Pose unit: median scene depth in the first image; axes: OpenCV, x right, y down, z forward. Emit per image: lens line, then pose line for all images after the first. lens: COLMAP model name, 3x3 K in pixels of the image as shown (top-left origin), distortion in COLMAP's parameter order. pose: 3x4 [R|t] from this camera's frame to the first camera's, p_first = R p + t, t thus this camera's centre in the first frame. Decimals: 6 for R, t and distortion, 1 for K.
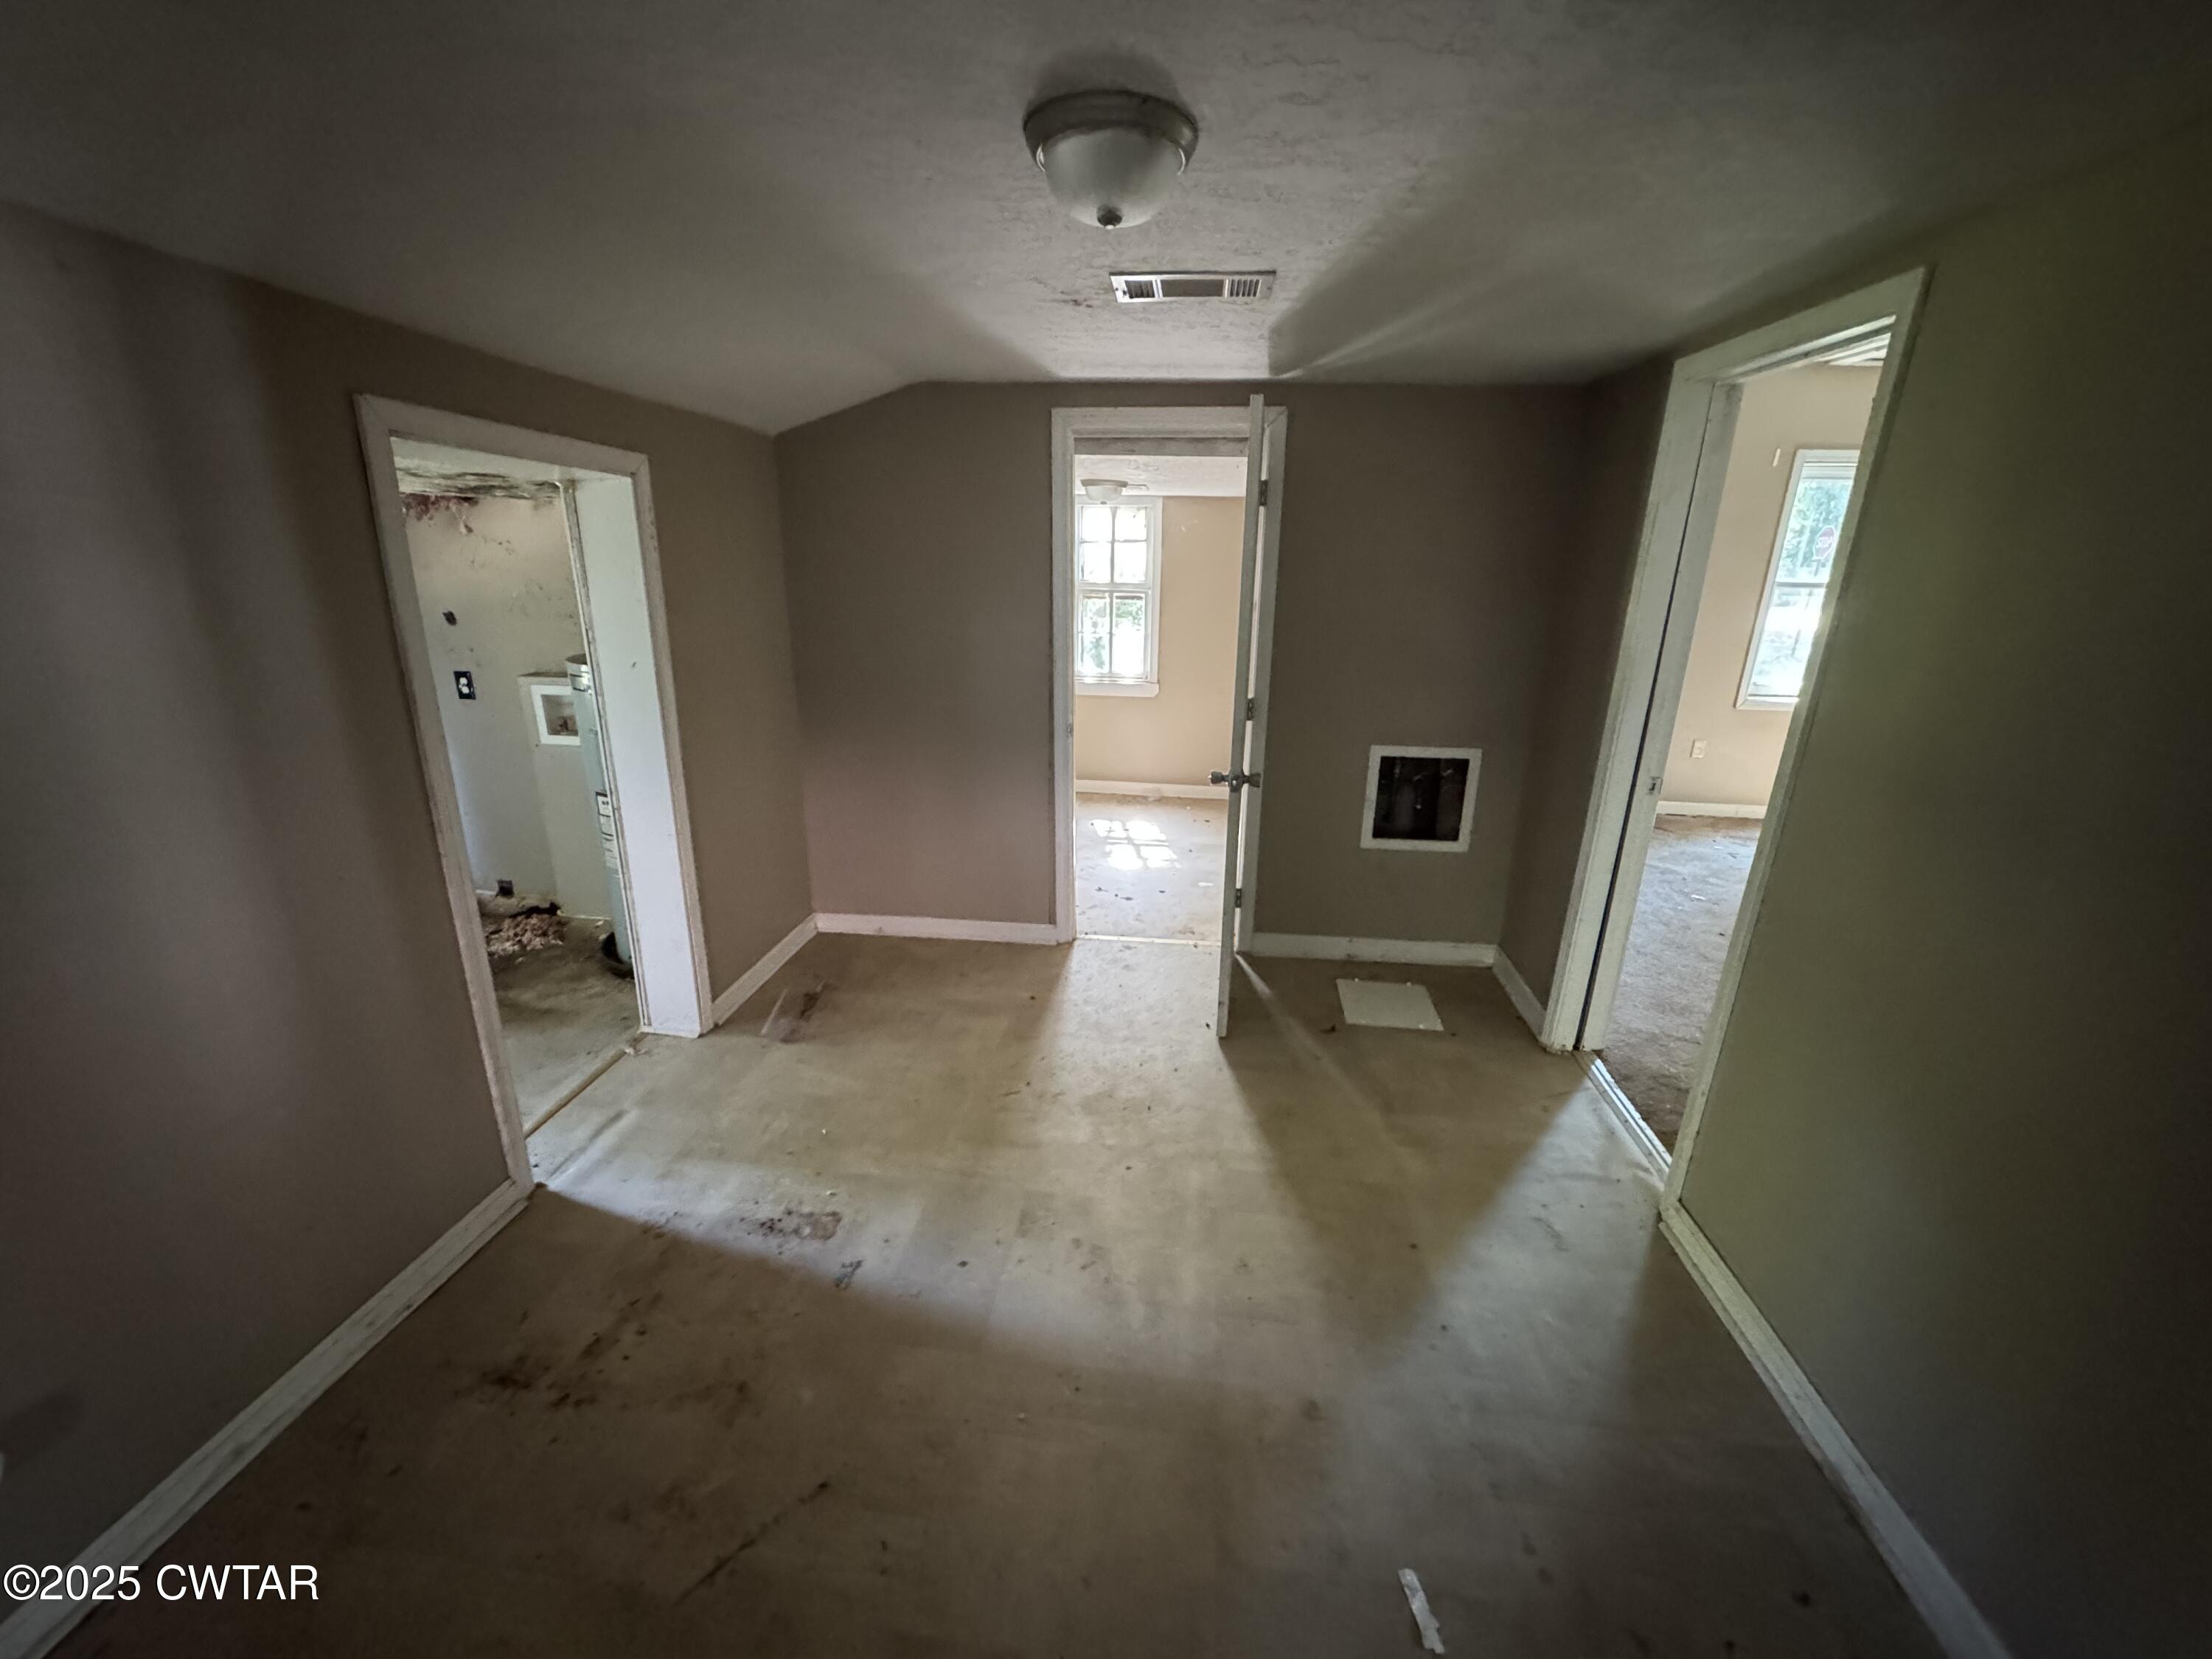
lens RADIAL K [[884.0, 0, 1110.4], [0, 884.0, 821.1], [0, 0, 1]] dist [0.001718, 0.000229]
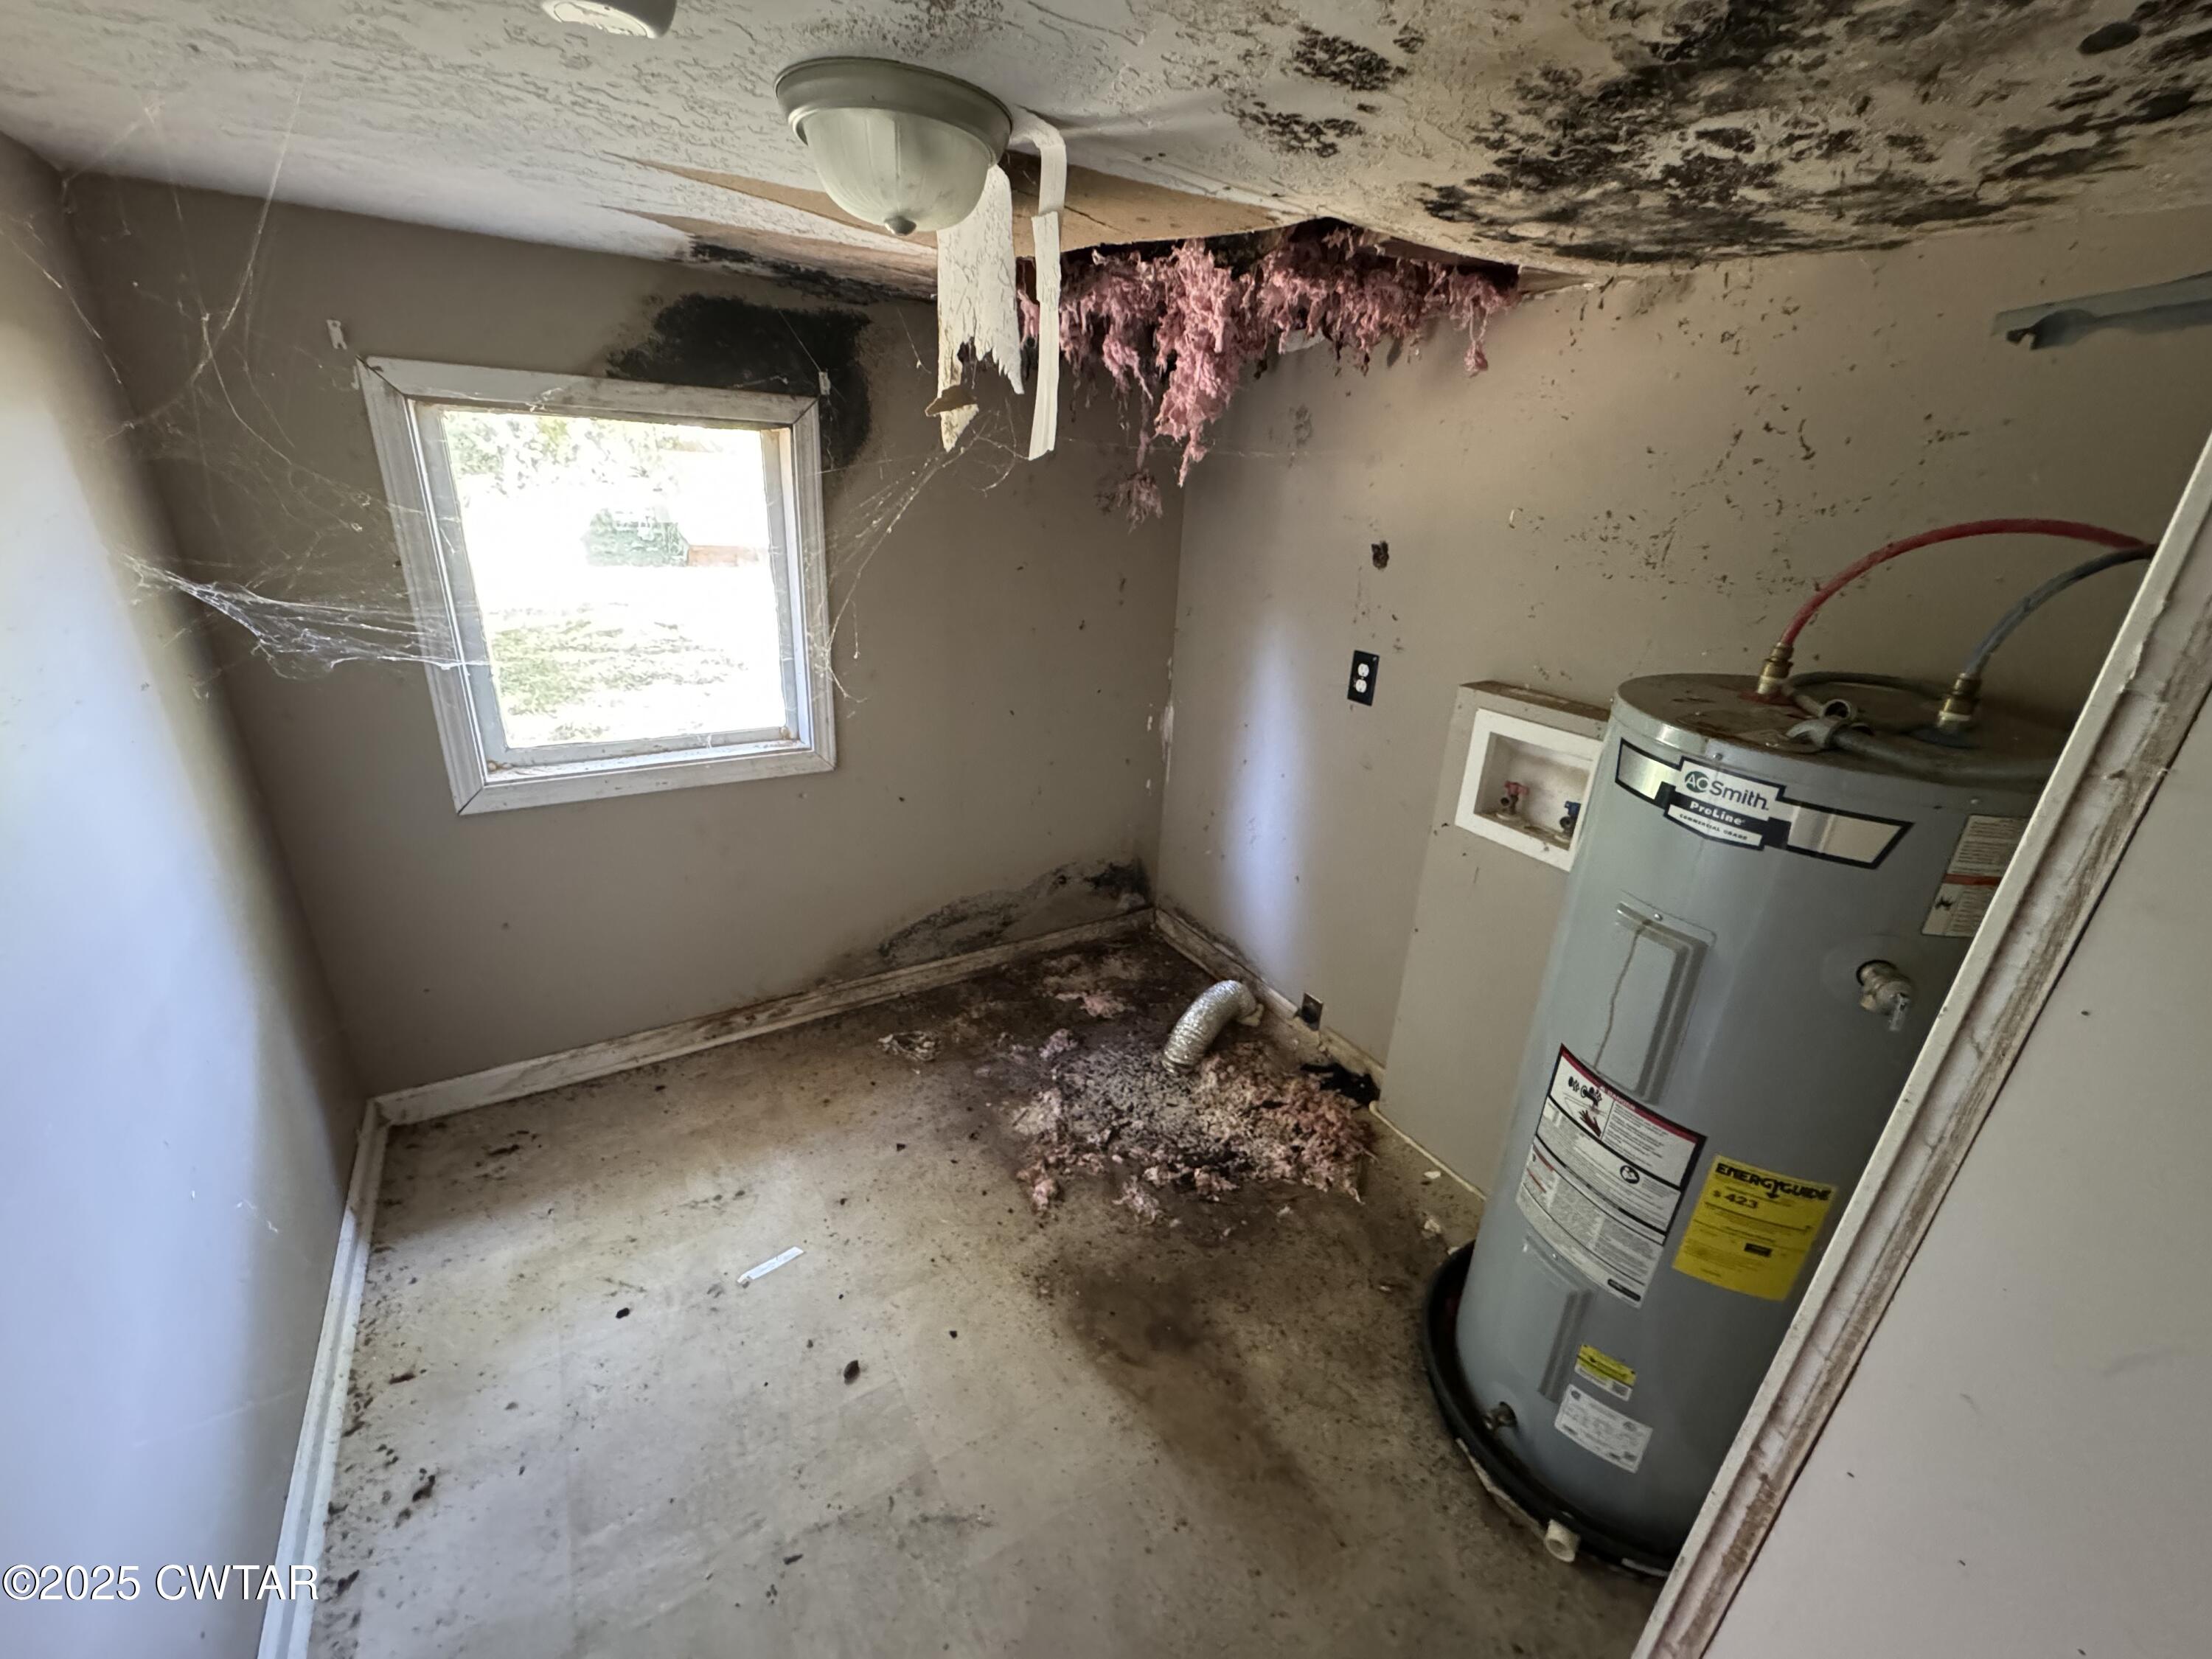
lens RADIAL K [[884.0, 0, 1109.3], [0, 884.0, 826.6], [0, 0, 1]] dist [0.001718, 0.000229]
pose [[0.619035, 0.306223, -0.723203, -0.407319], [-0.269863, 0.947720, 0.170297, -0.119124], [0.737543, 0.089746, 0.669310, 0.531309]]
